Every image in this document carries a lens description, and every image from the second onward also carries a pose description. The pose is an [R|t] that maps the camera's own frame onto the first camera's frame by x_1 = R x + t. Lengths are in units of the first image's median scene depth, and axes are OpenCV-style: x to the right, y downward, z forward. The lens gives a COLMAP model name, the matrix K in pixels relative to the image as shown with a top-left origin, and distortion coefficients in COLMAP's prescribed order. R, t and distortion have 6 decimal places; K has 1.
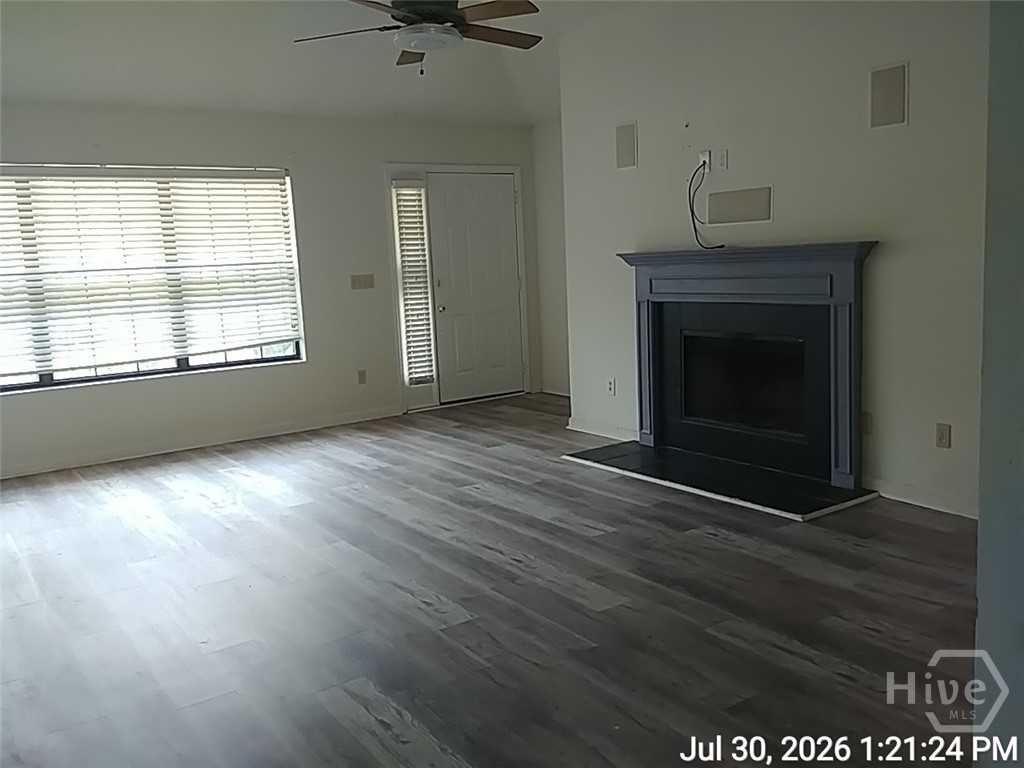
lens RADIAL K [[907.1, 0, 511.5], [0, 907.1, 383.1], [0, 0, 1]] dist [0.066936, -0.003726]
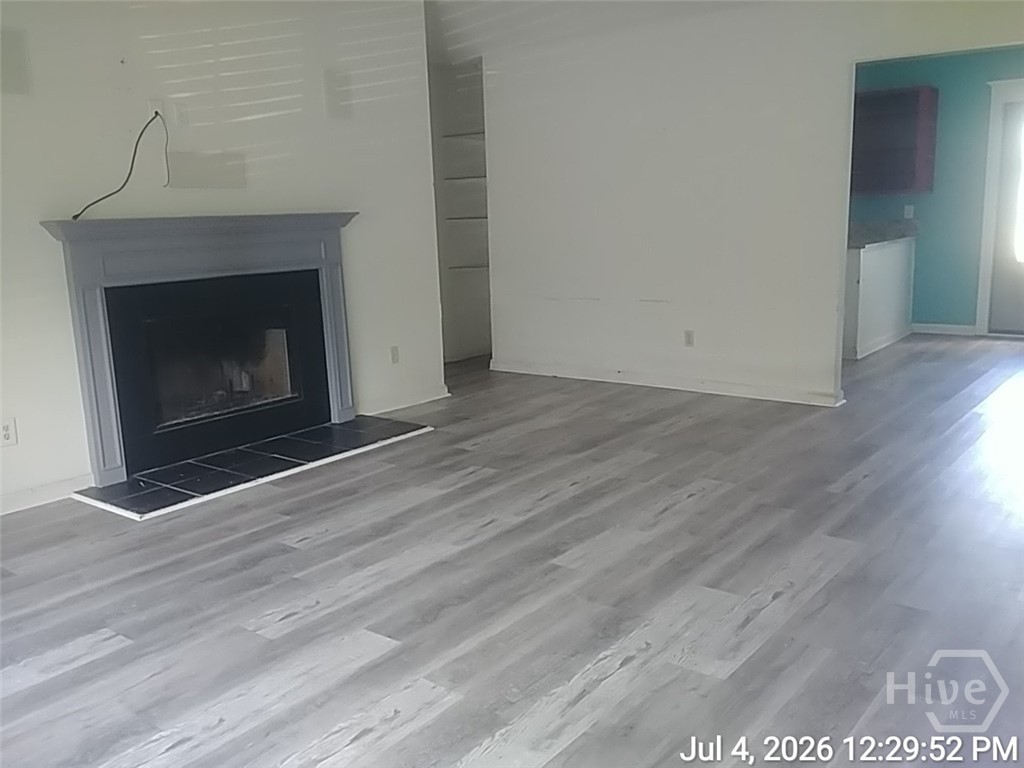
lens RADIAL K [[907.1, 0, 510.5], [0, 907.1, 383.5], [0, 0, 1]] dist [0.066936, -0.003726]
pose [[-0.283297, -0.132724, 0.949804, -0.862886], [0.191949, 0.962491, 0.191749, -0.125548], [-0.939627, 0.236636, -0.247194, 1.144859]]
